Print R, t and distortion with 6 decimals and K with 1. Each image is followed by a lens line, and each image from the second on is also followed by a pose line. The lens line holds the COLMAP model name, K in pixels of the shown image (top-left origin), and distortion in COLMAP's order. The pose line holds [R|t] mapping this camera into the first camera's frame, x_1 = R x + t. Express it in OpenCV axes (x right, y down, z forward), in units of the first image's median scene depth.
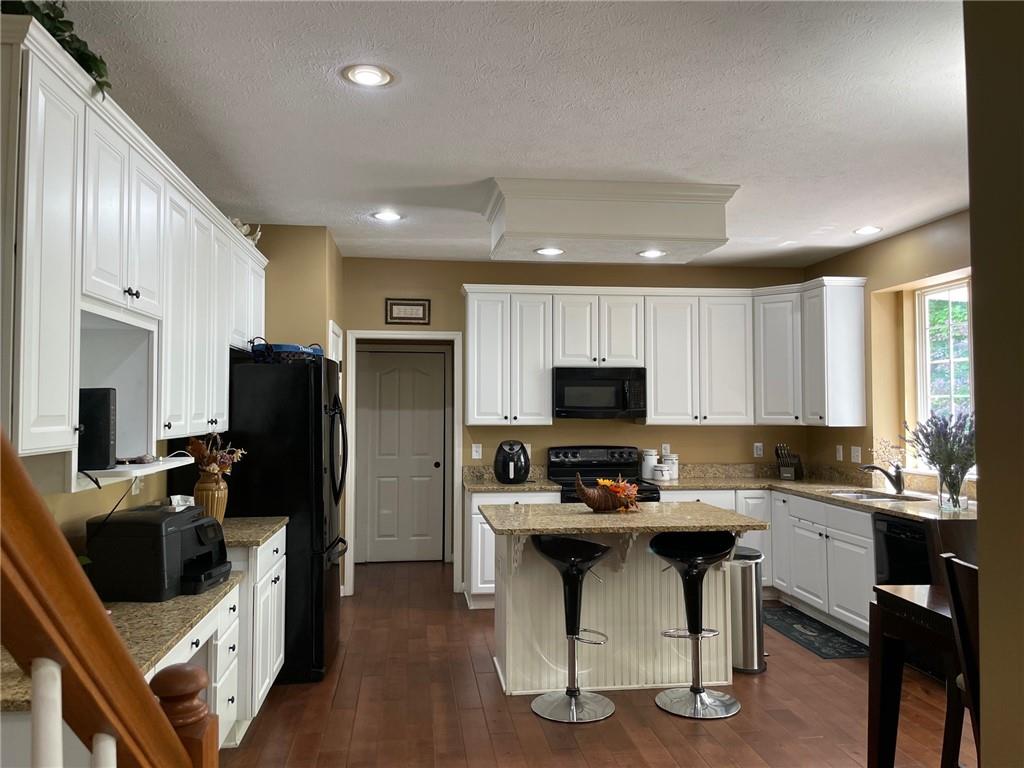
lens RADIAL K [[782.7, 0, 512.0], [0, 782.7, 384.0], [0, 0, 1]] dist [0.007438, 0.003966]
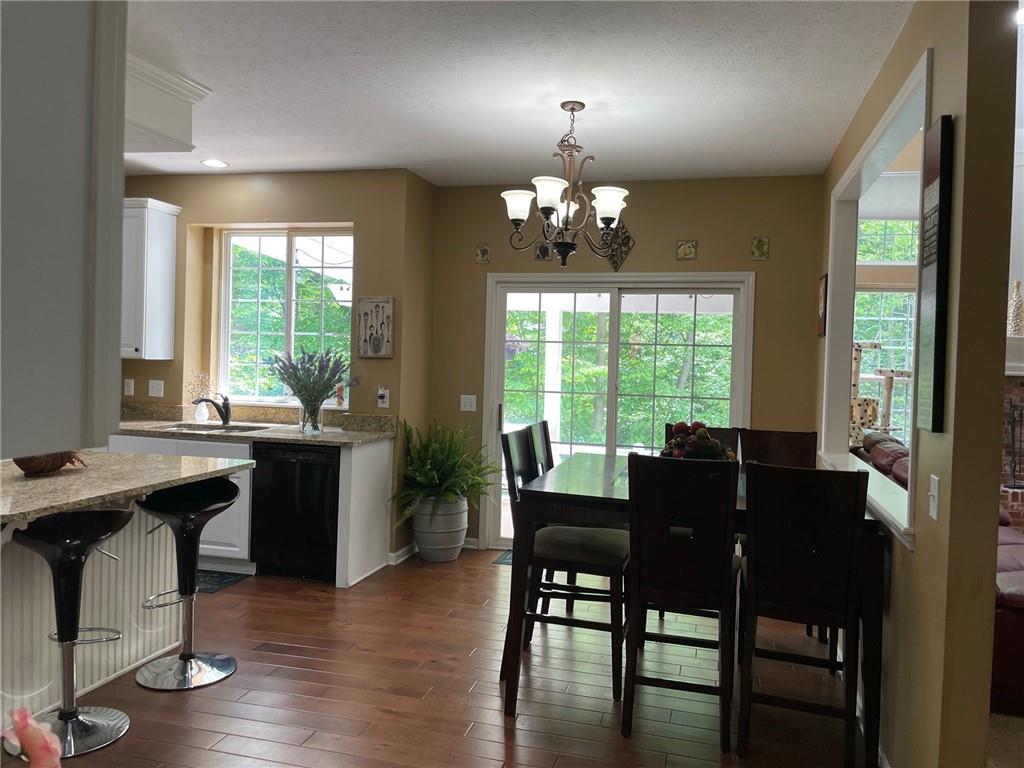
lens RADIAL K [[782.7, 0, 512.0], [0, 782.7, 384.0], [0, 0, 1]] dist [0.007438, 0.003966]
pose [[0.374082, -0.020238, 0.927175, -0.361831], [-0.062790, 0.996915, 0.047094, 0.013912], [-0.925268, -0.075834, 0.371657, 0.286014]]
